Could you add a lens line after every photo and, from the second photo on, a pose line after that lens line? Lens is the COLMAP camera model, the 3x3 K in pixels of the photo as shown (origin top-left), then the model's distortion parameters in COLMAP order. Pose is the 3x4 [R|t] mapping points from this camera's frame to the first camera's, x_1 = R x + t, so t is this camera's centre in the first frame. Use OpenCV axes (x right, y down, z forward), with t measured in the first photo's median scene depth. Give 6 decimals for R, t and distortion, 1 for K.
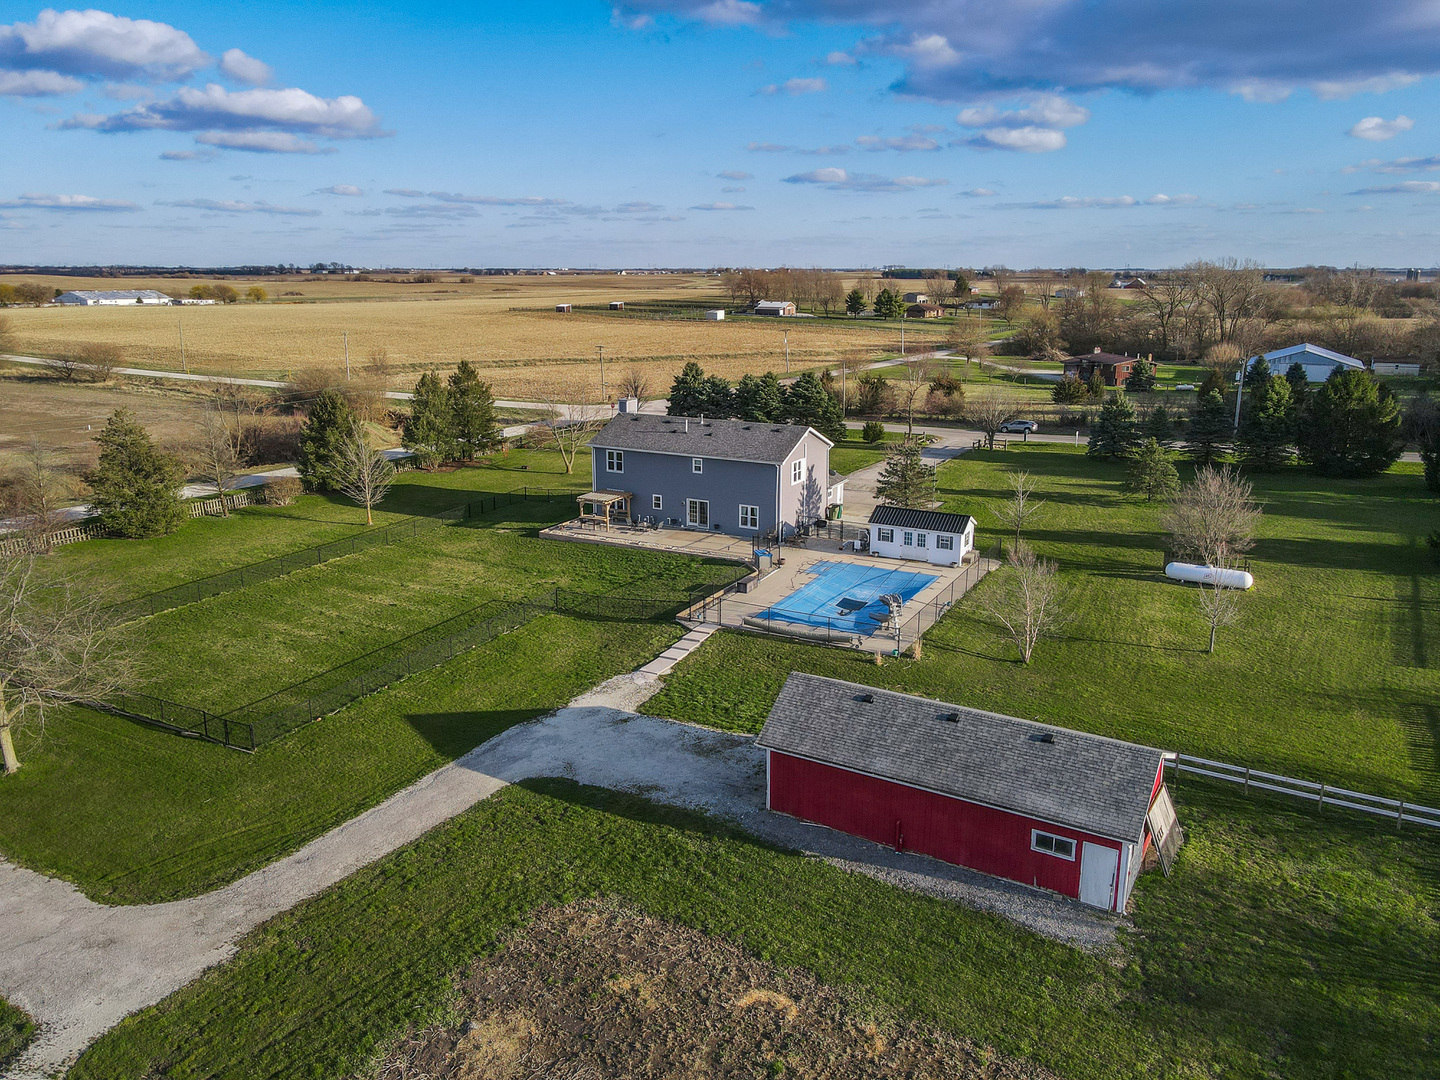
lens RADIAL K [[989.1, 0, 720.0], [0, 989.1, 540.0], [0, 0, 1]] dist [0.003687, 0.002314]
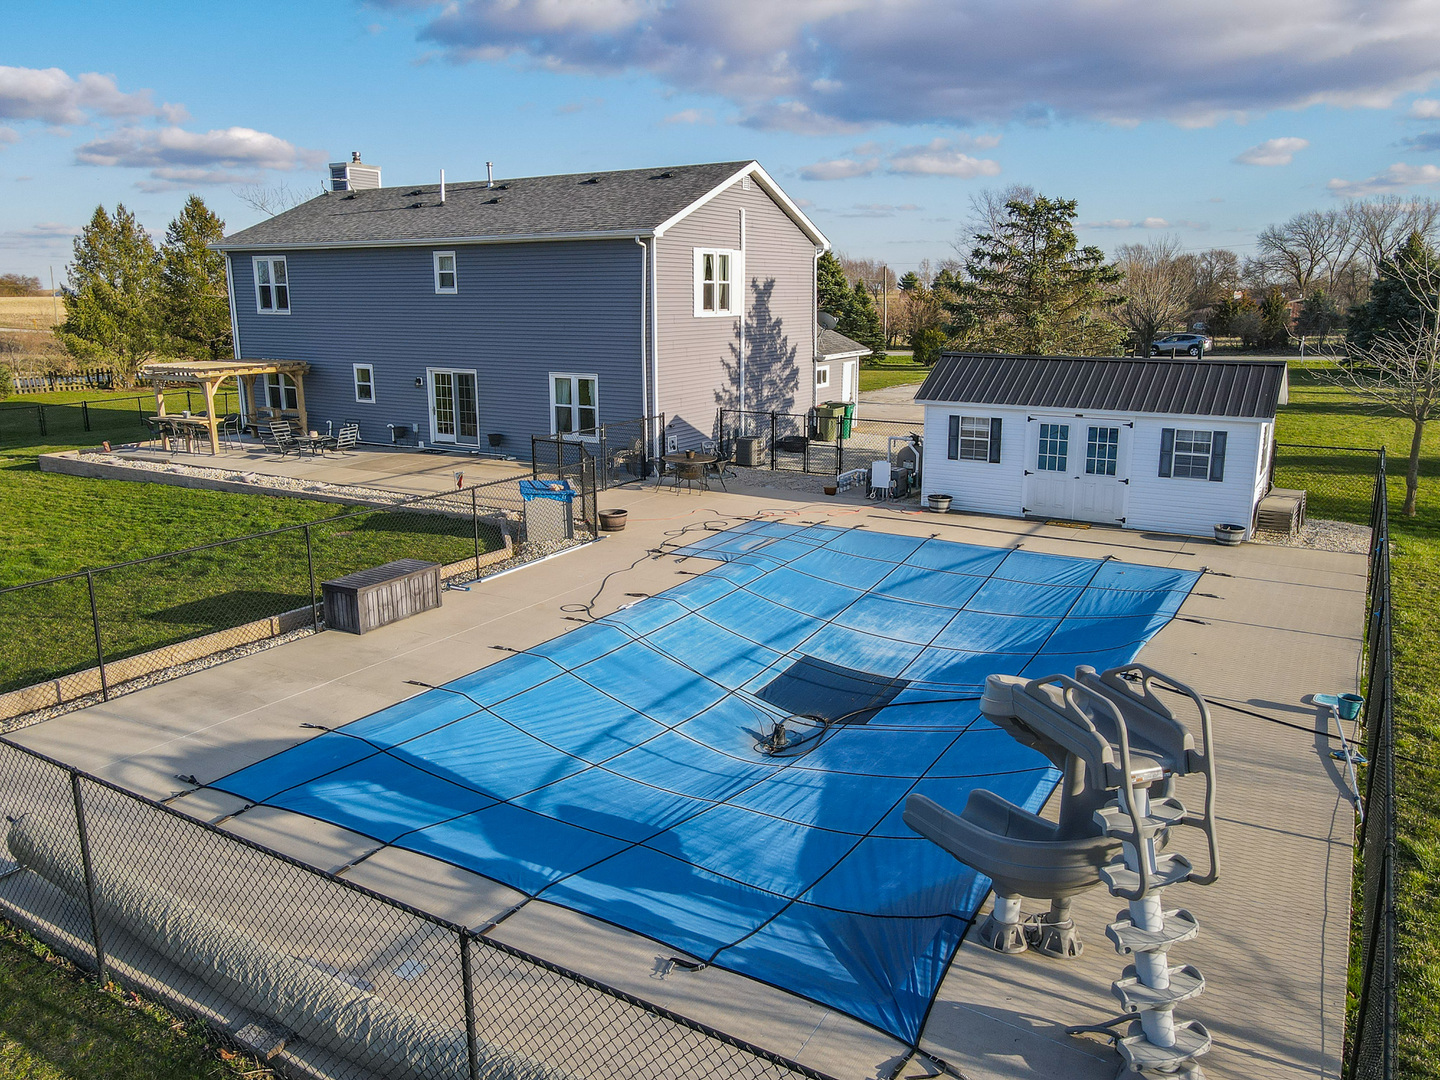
lens RADIAL K [[1051.1, 0, 720.0], [0, 1051.1, 540.0], [0, 0, 1]] dist [0.006721, 0.003420]
pose [[0.999086, 0.009722, -0.041635, 0.099927], [-0.010602, 0.999724, -0.020964, 0.031836], [0.041420, 0.021386, 0.998913, 0.652693]]
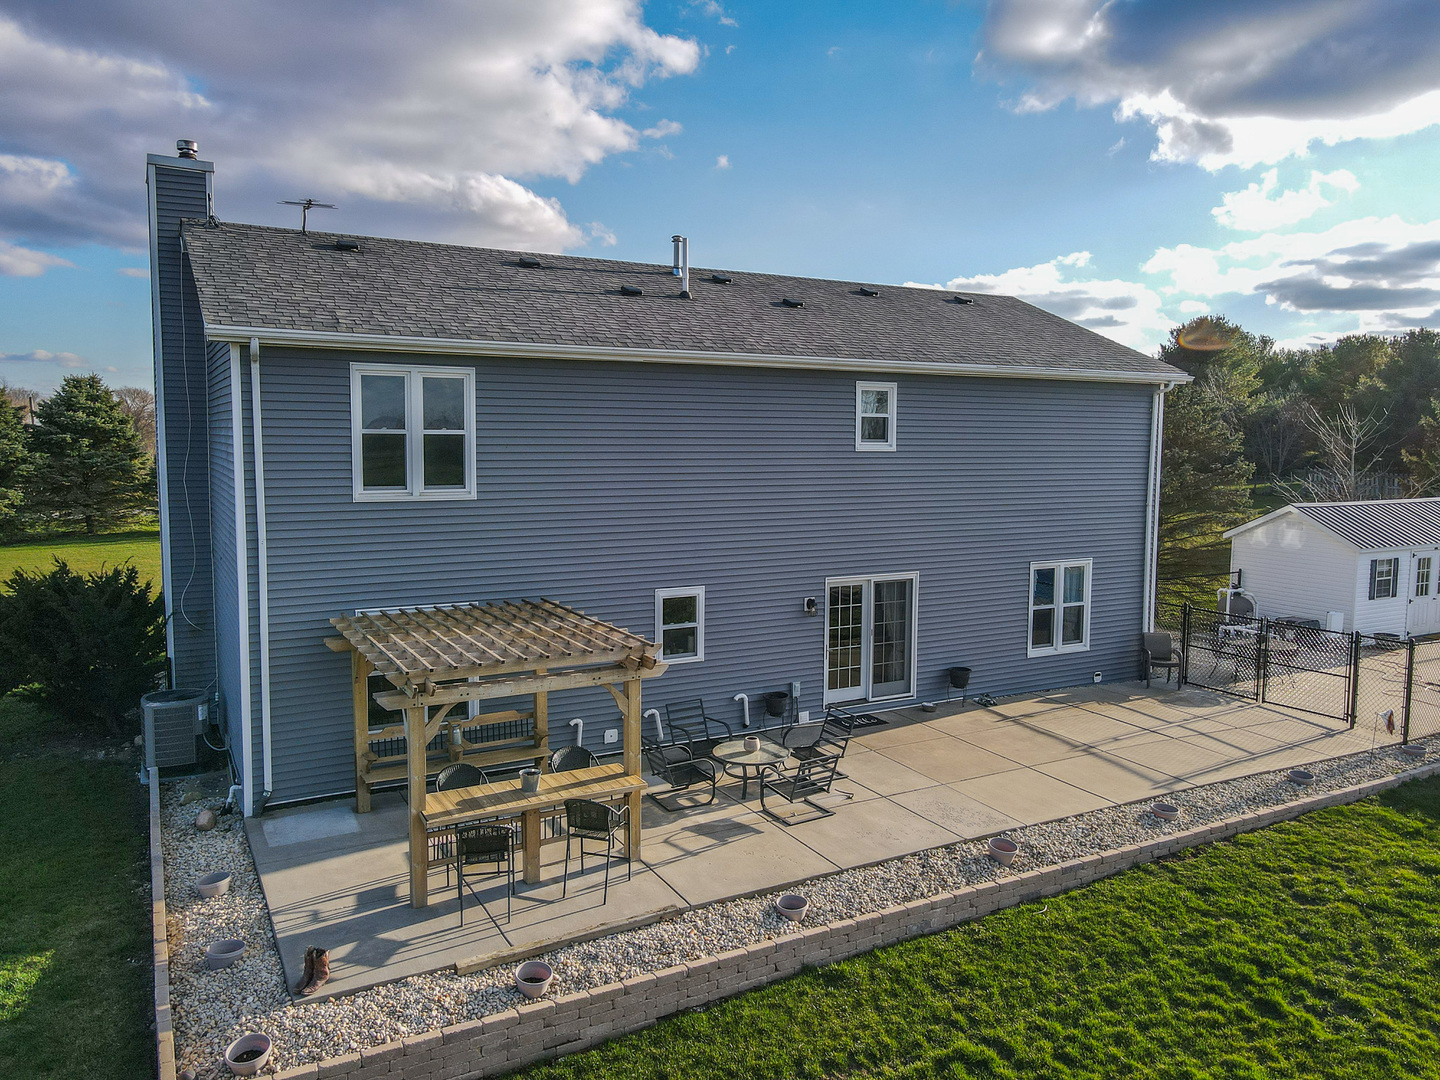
lens RADIAL K [[1070.1, 0, 720.0], [0, 1070.1, 540.0], [0, 0, 1]] dist [0.022479, 0.003990]
pose [[0.534546, -0.076907, 0.841633, -0.254896], [0.205451, 0.977803, -0.041137, -0.048717], [-0.819787, 0.194904, 0.538481, 0.955907]]
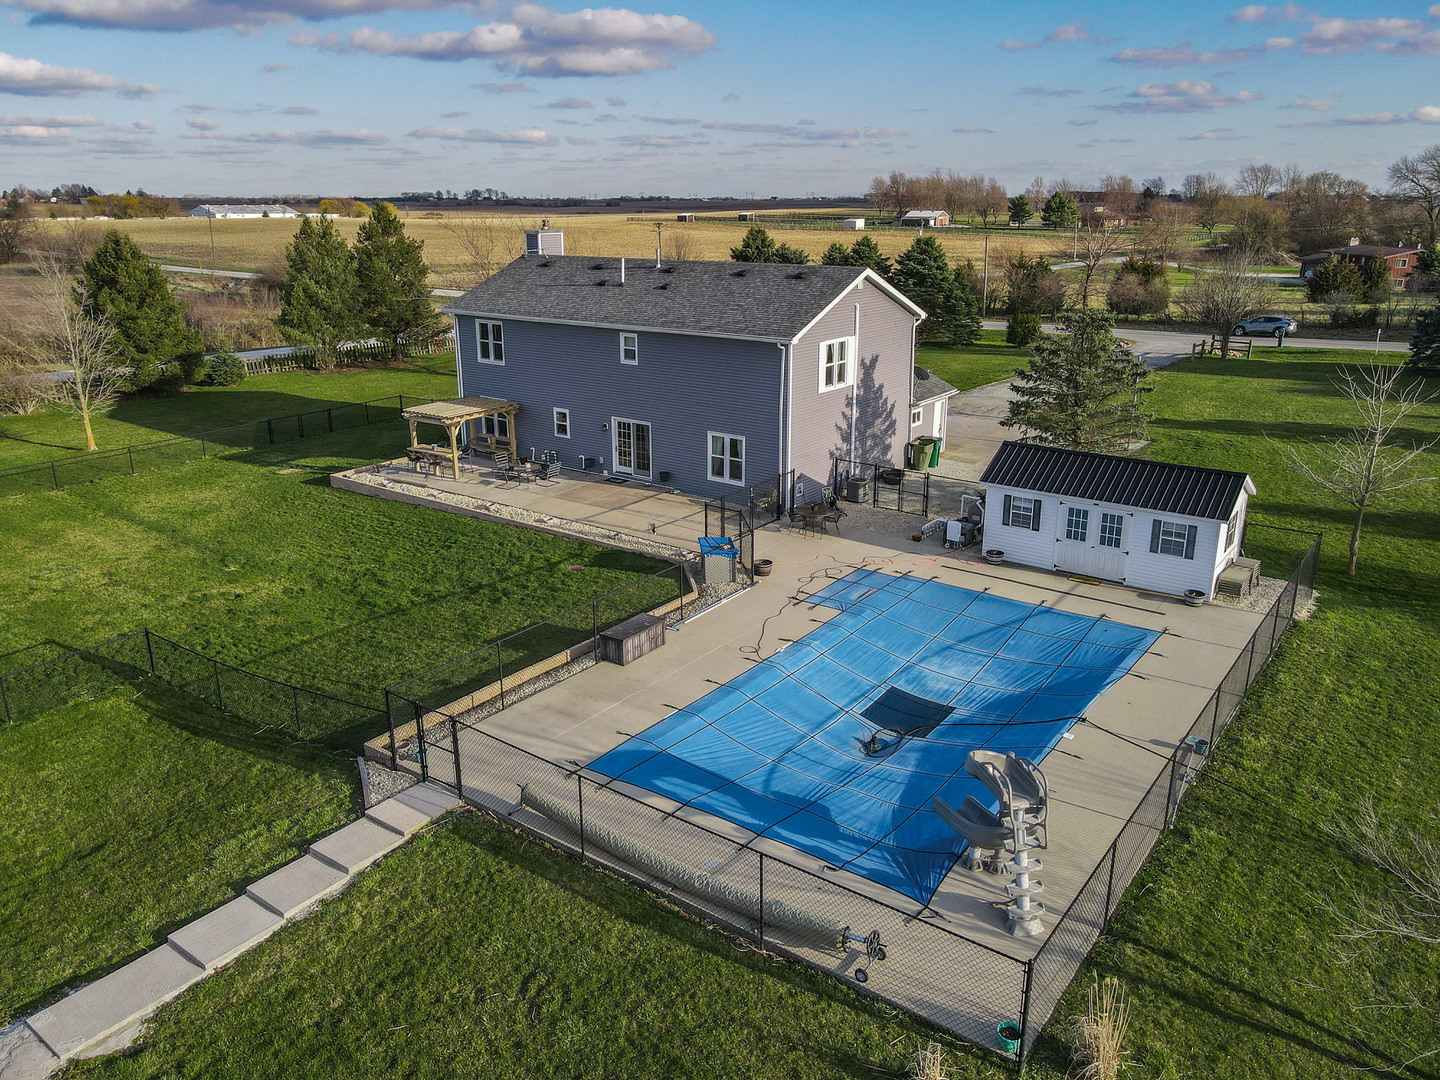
lens RADIAL K [[1042.6, 0, 720.0], [0, 1042.6, 540.0], [0, 0, 1]] dist [0.005095, 0.007211]
pose [[0.990486, 0.040805, -0.131423, 0.095859], [-0.032974, 0.997579, 0.061223, -0.015667], [0.133603, -0.056307, 0.989434, 0.525785]]
